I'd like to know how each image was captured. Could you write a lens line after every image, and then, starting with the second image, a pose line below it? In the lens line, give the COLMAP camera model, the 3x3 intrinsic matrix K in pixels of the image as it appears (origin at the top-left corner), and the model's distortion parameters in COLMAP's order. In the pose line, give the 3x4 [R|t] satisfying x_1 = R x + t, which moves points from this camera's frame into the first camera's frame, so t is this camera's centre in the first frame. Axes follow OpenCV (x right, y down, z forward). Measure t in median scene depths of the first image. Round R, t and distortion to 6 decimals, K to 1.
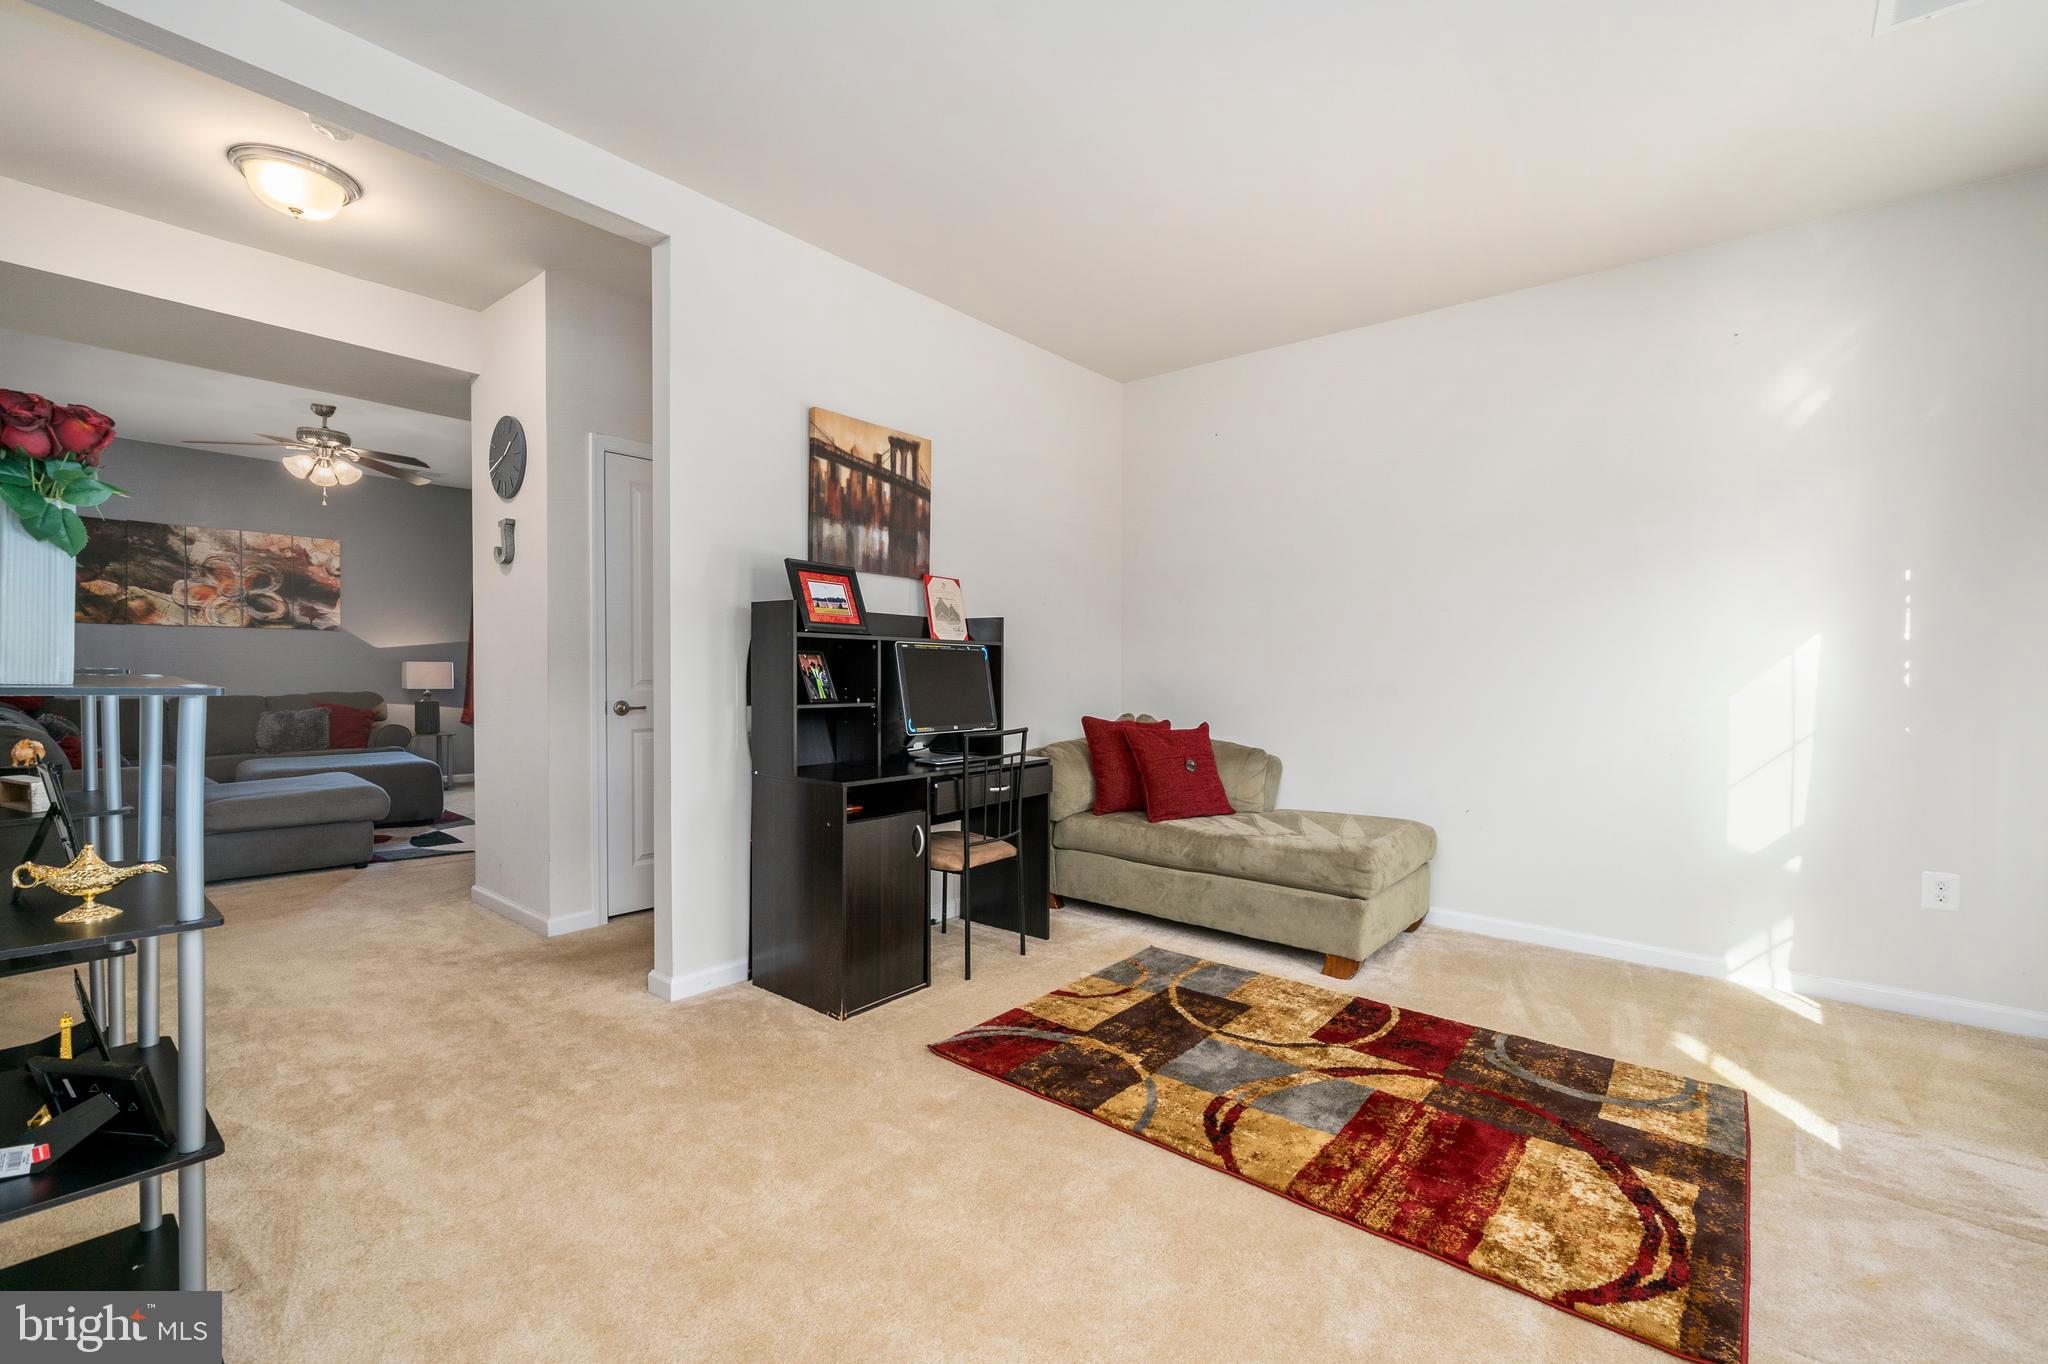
lens RADIAL K [[881.0, 0, 1039.8], [0, 881.0, 701.4], [0, 0, 1]] dist [-0.003230, -0.001522]
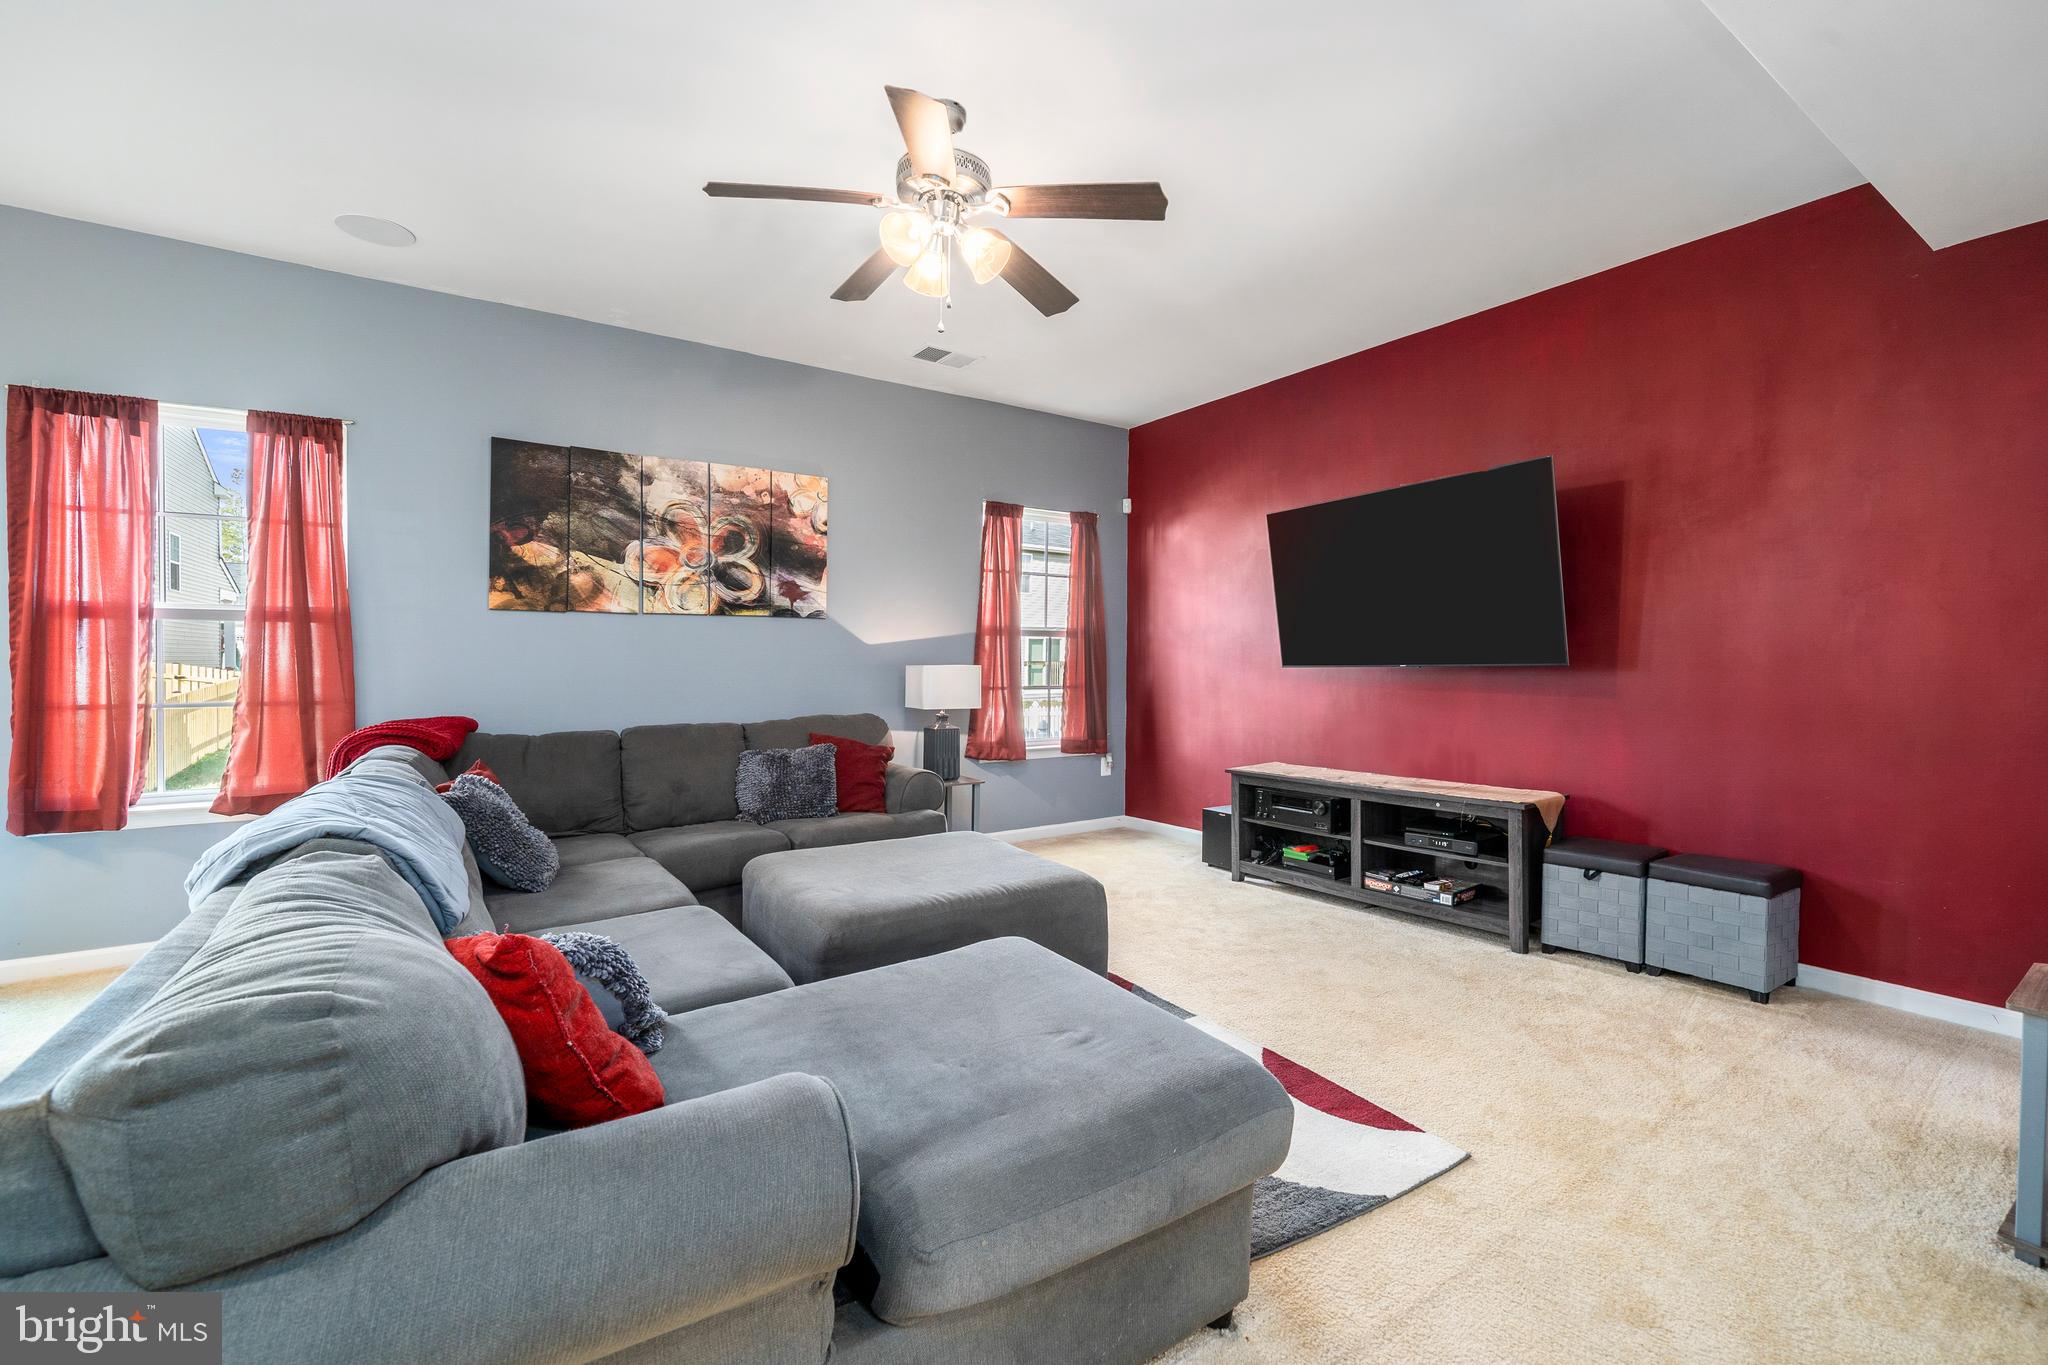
lens RADIAL K [[881.0, 0, 1003.5], [0, 881.0, 673.8], [0, 0, 1]] dist [-0.003230, -0.001522]
pose [[0.964069, 0.000041, -0.265652, -0.539973], [-0.003642, 0.999908, -0.013063, -0.034487], [0.265627, 0.013561, 0.963980, 0.447773]]
